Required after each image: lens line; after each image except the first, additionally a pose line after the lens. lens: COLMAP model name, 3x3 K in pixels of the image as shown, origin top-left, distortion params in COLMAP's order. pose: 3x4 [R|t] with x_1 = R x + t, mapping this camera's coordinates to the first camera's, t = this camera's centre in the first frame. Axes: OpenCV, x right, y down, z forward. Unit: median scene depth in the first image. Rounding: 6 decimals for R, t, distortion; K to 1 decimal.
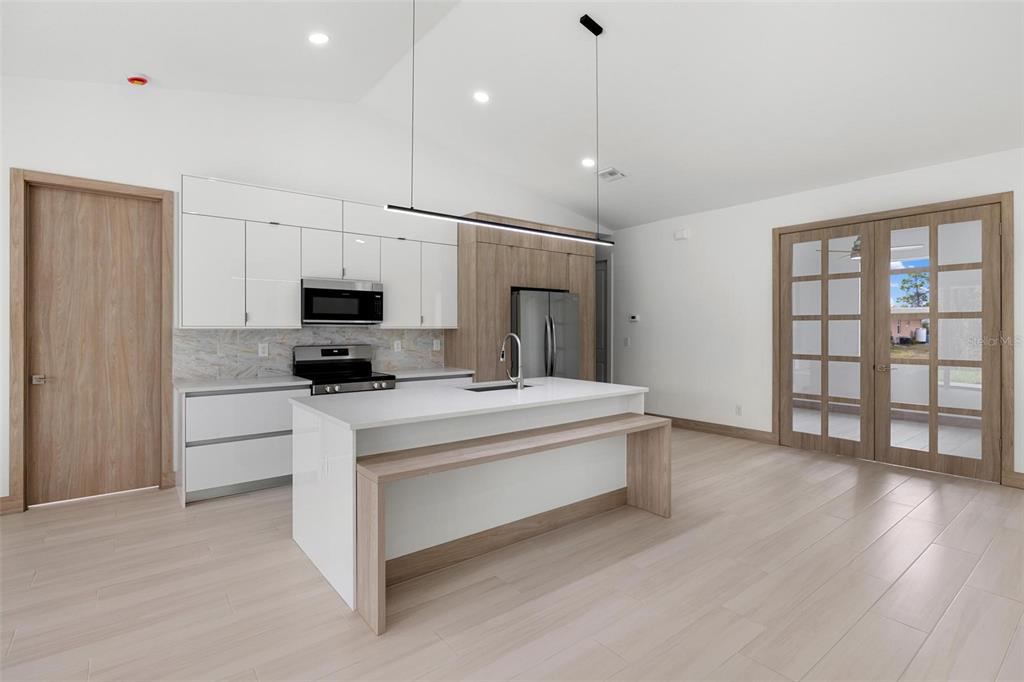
lens RADIAL K [[492.2, 0, 513.1], [0, 492.2, 329.0], [0, 0, 1]] dist [0.000701, 0.000099]
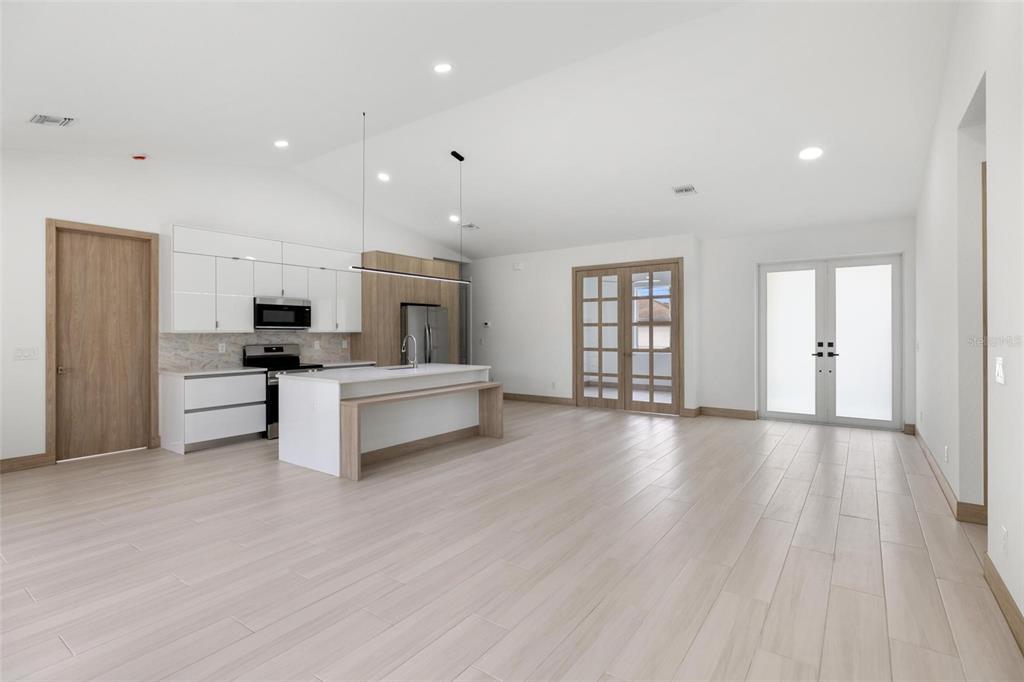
lens RADIAL K [[492.2, 0, 513.1], [0, 492.2, 329.0], [0, 0, 1]] dist [0.000701, 0.000099]
pose [[0.960777, -0.001801, 0.277318, -0.108024], [0.003793, 0.999971, -0.006644, 0.001360], [-0.277298, 0.007436, 0.960755, -0.570437]]
